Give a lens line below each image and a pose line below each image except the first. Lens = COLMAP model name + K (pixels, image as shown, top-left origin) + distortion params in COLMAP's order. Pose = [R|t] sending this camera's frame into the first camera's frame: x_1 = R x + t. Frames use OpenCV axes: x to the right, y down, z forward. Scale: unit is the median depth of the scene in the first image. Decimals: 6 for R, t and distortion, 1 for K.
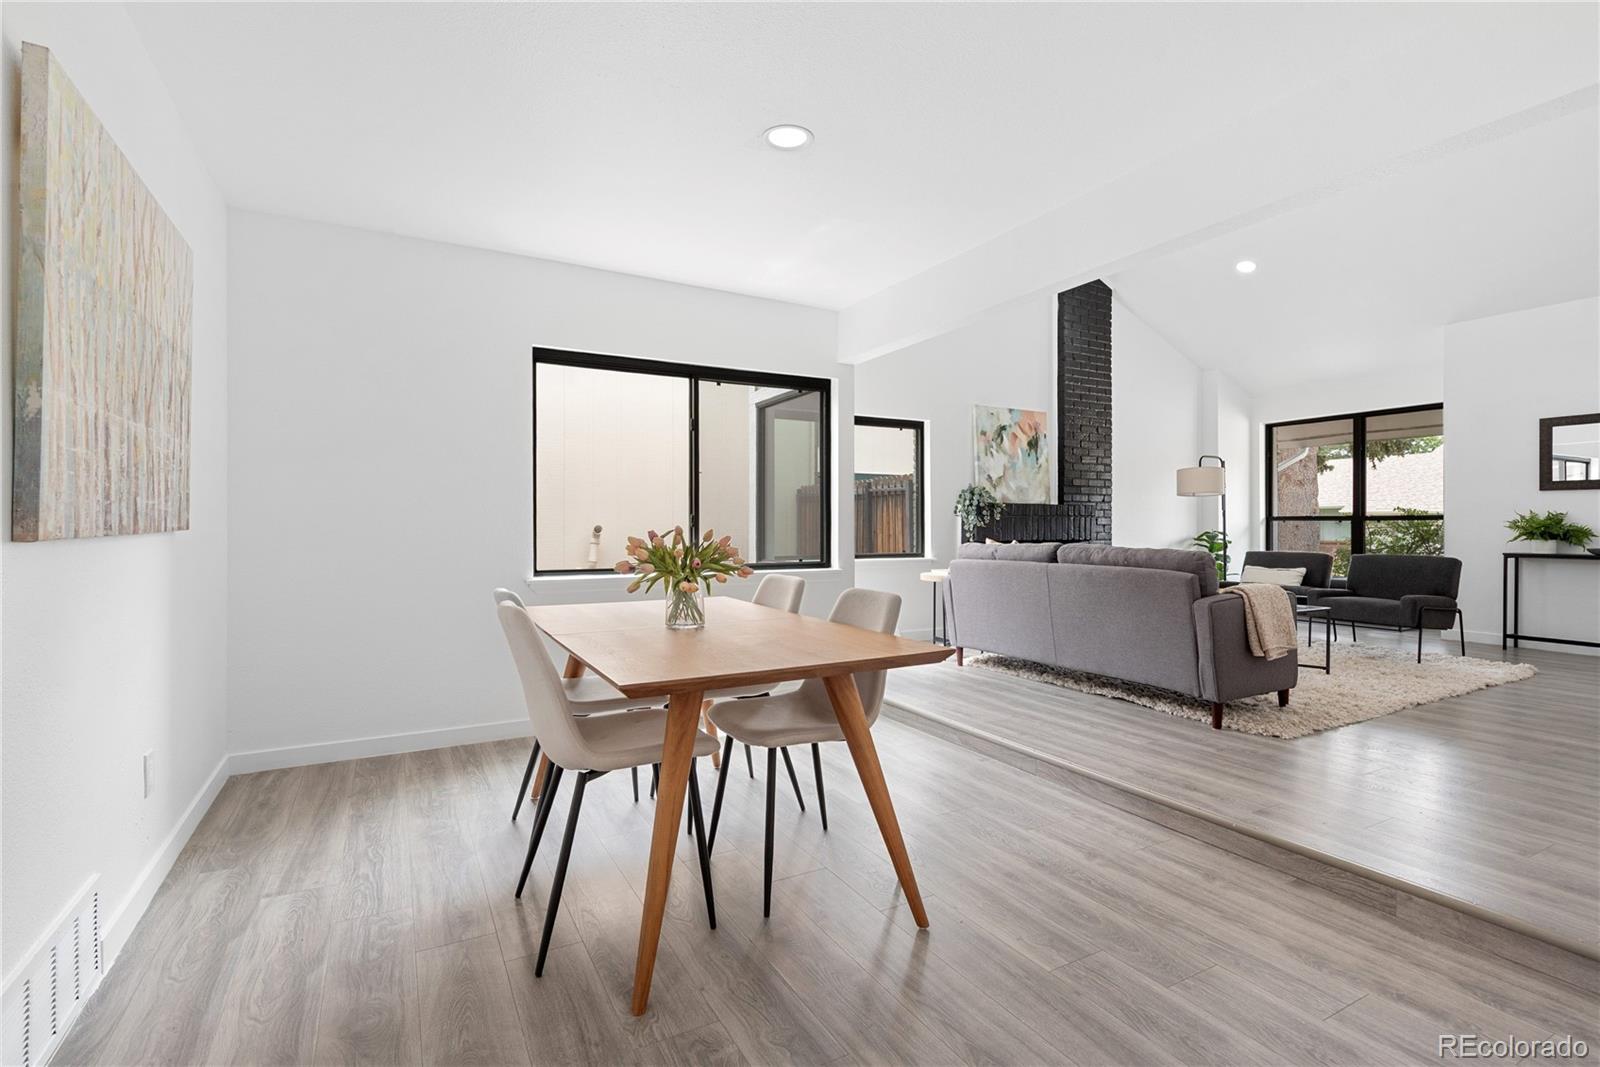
lens RADIAL K [[768.9, 0, 757.0], [0, 768.9, 528.1], [0, 0, 1]] dist [-0.001478, -0.001259]
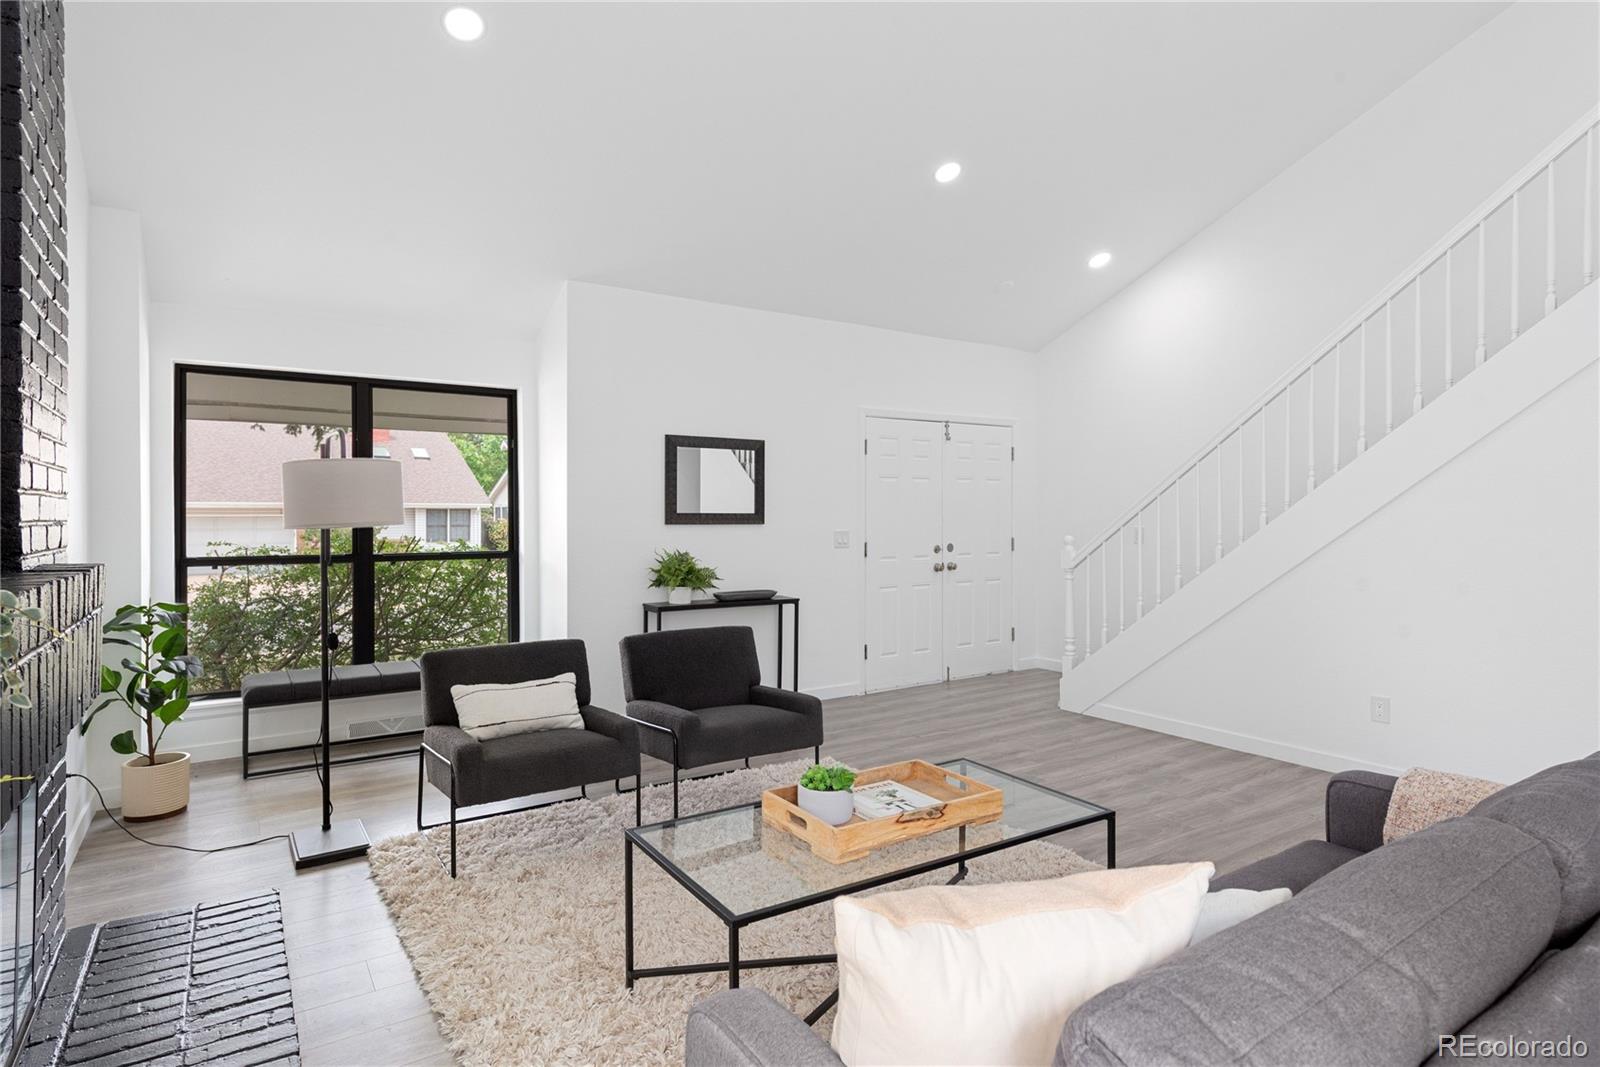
lens RADIAL K [[828.7, 0, 812.1], [0, 828.7, 522.8], [0, 0, 1]] dist [0.016787, -0.006021]
pose [[-0.126746, 0.000502, 0.991935, 0.124873], [0.003620, 0.999993, -0.000044, -0.043005], [-0.991929, 0.003586, -0.126747, 0.826042]]
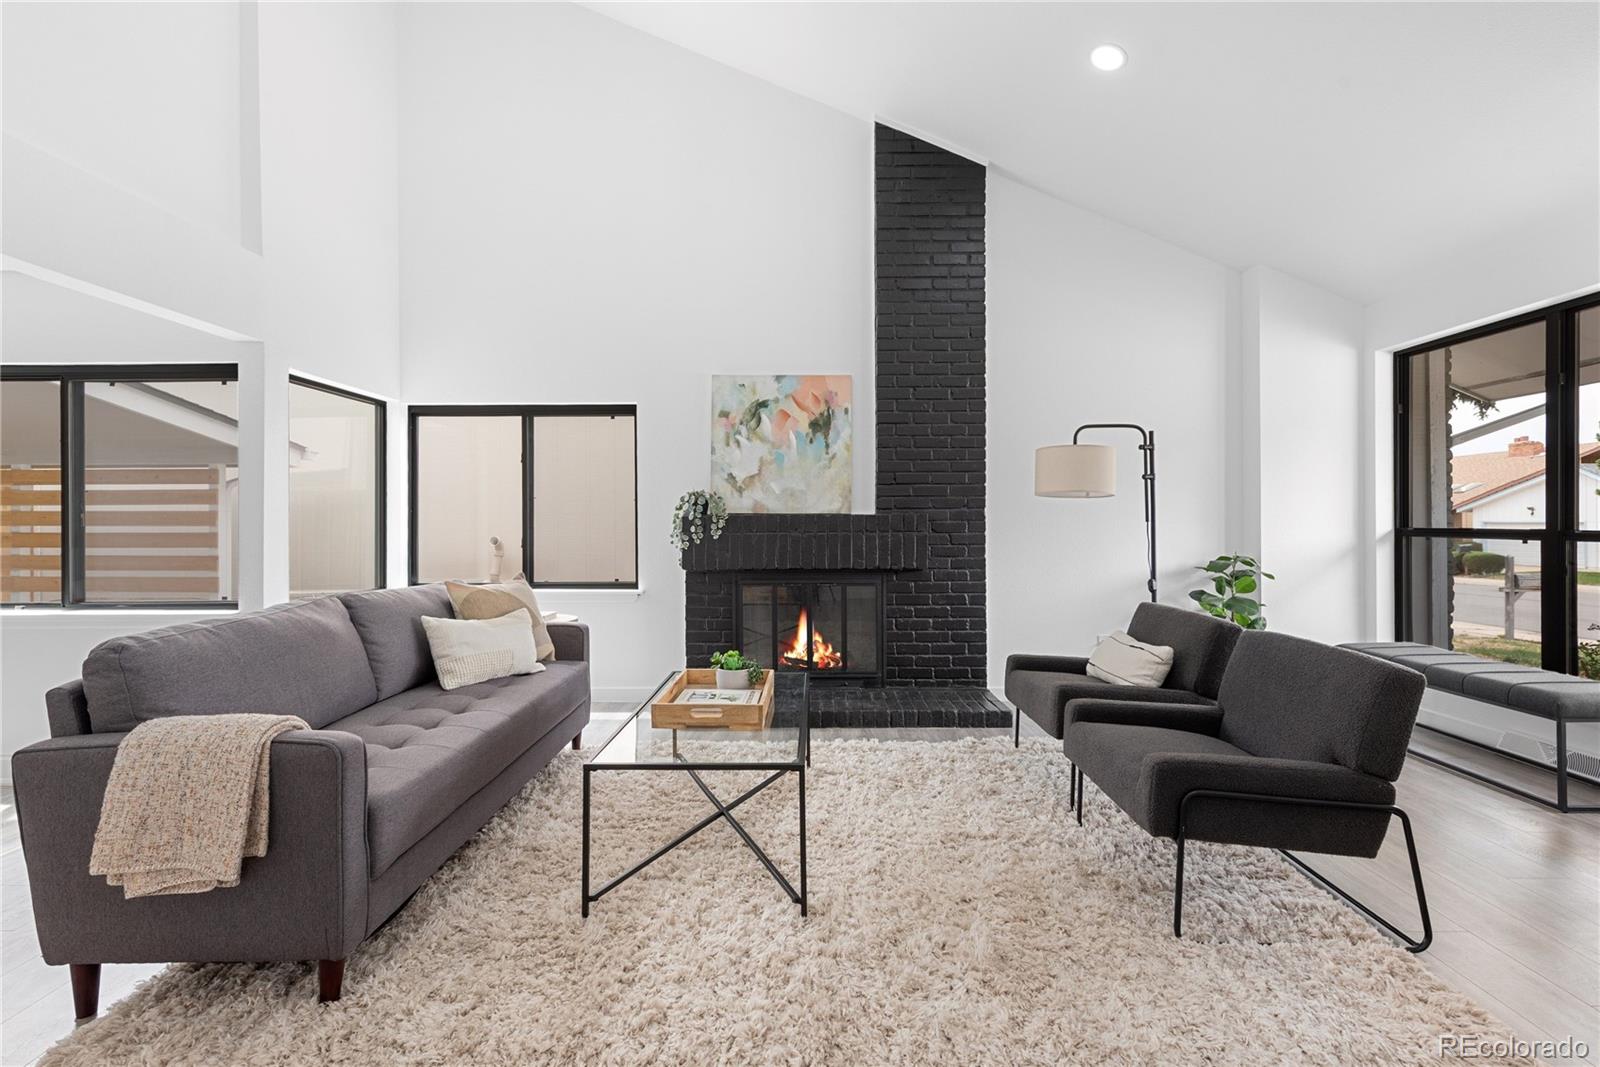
lens RADIAL K [[721.1, 0, 791.7], [0, 721.1, 527.9], [0, 0, 1]] dist [0.013779, -0.003766]
pose [[0.878367, 0.002002, -0.477982, 0.655486], [0.001227, 0.999978, 0.006444, -0.023609], [0.477985, -0.006247, 0.878346, 0.444266]]
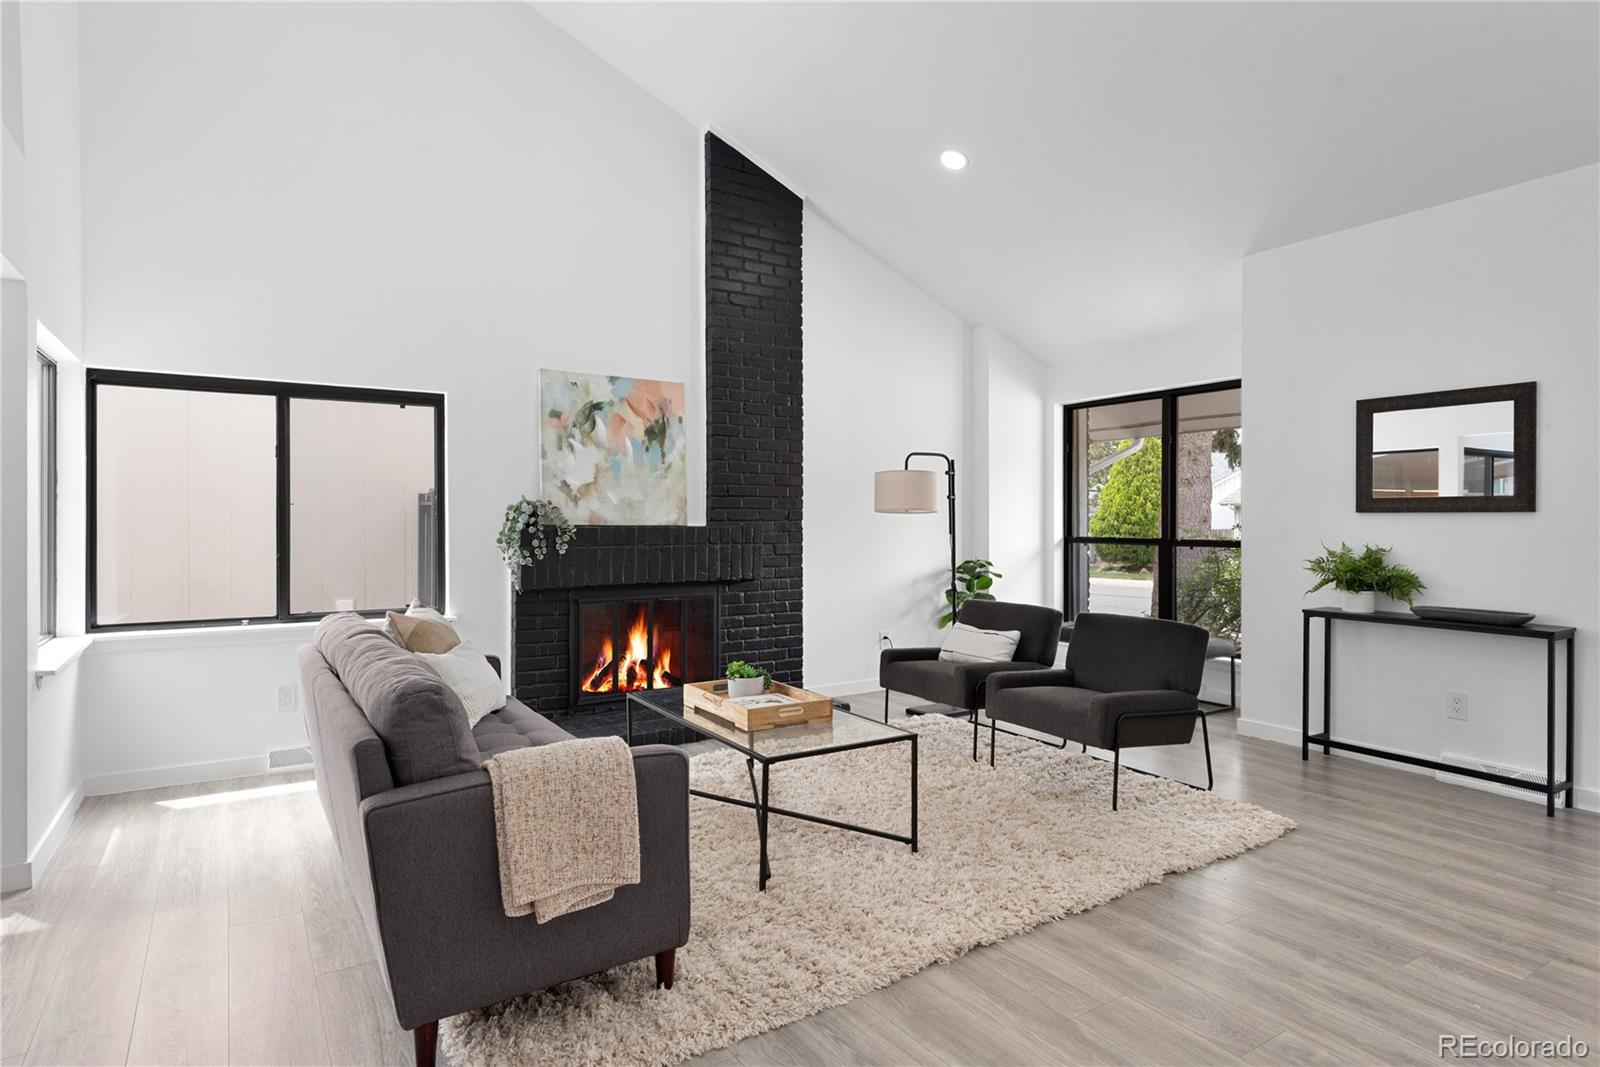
lens RADIAL K [[895.4, 0, 790.7], [0, 895.4, 527.0], [0, 0, 1]] dist [0.032451, -0.017555]
pose [[0.996194, -0.000267, 0.087160, 0.416859], [-0.000341, 0.999976, 0.006961, -0.036115], [-0.087160, -0.006964, 0.996170, 0.247582]]
